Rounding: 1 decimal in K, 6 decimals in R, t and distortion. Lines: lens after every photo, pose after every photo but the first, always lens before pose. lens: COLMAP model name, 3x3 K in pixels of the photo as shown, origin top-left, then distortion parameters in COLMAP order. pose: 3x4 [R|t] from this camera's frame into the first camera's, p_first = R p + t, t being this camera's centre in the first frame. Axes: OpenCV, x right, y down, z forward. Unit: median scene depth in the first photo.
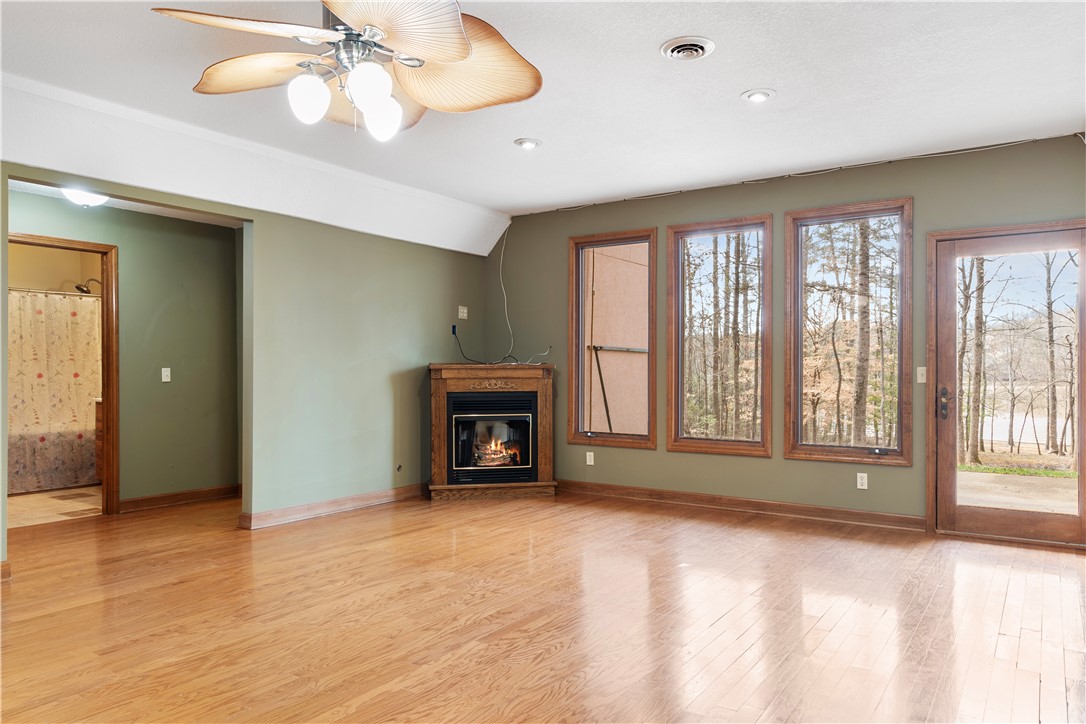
lens RADIAL K [[738.5, 0, 543.0], [0, 738.5, 362.0], [0, 0, 1]] dist [0.008734, -0.004633]
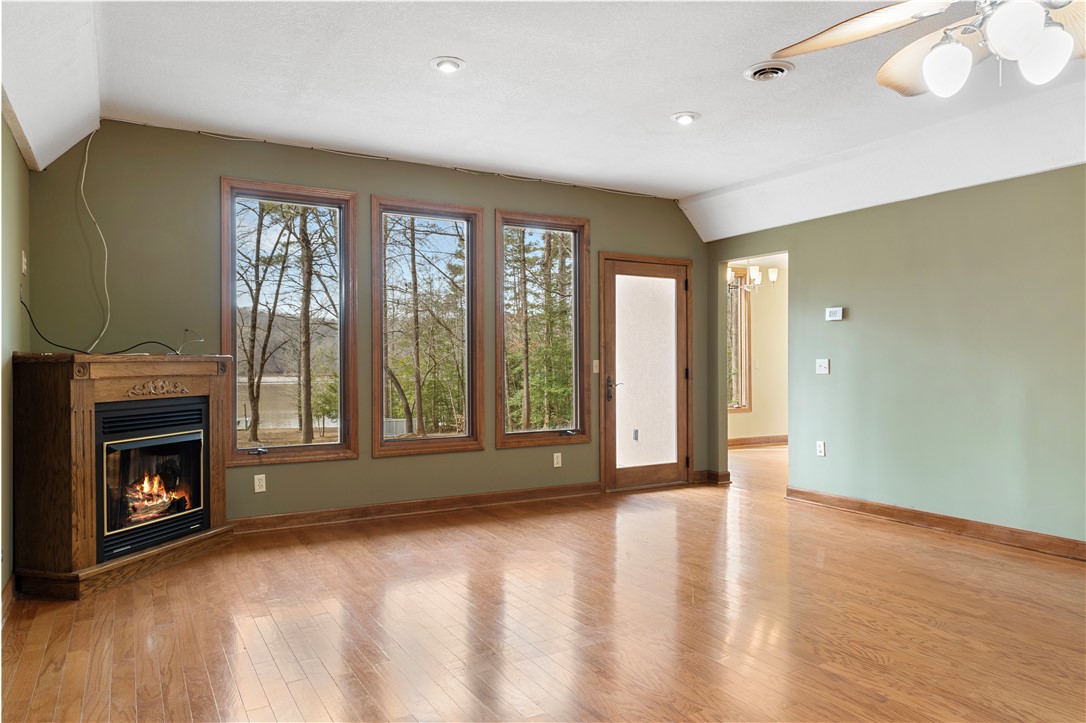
lens RADIAL K [[738.5, 0, 543.0], [0, 738.5, 361.5], [0, 0, 1]] dist [0.008734, -0.004633]
pose [[0.423657, -0.000613, 0.905822, -0.513429], [-0.007372, 0.999964, 0.004125, 0.003665], [-0.905793, -0.008426, 0.423638, 0.453371]]
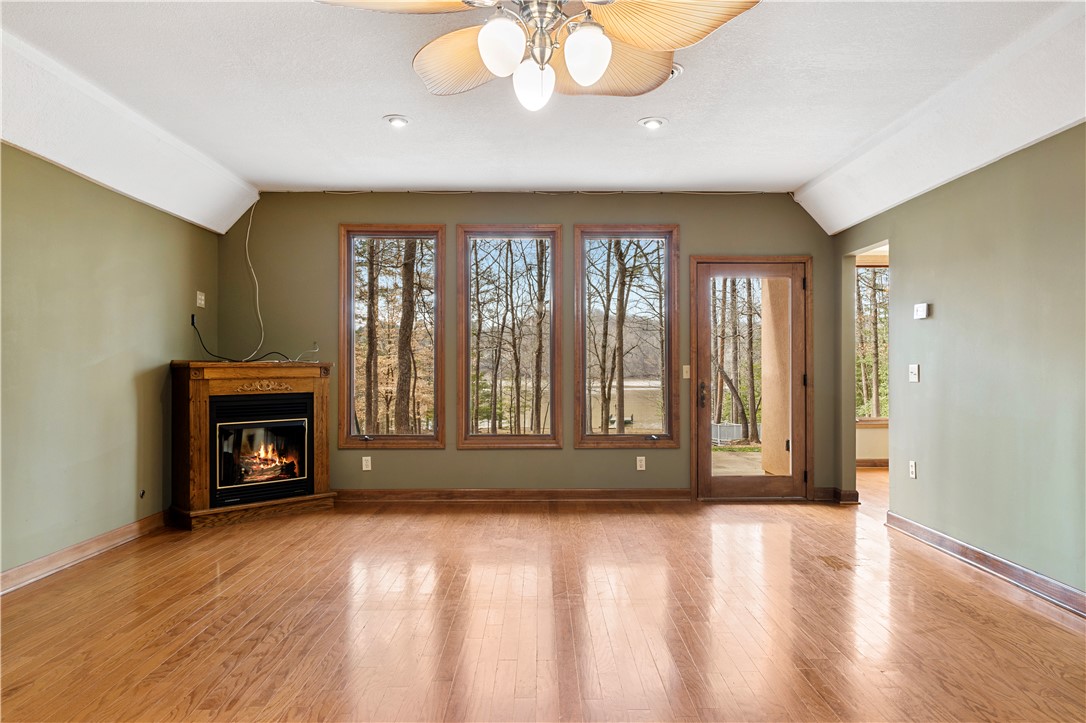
lens RADIAL K [[738.5, 0, 543.0], [0, 738.5, 361.5], [0, 0, 1]] dist [0.008734, -0.004633]
pose [[0.818458, 0.002874, 0.574559, -0.306037], [-0.004443, 0.999989, 0.001328, -0.000369], [-0.574549, -0.003640, 0.818462, 0.115027]]
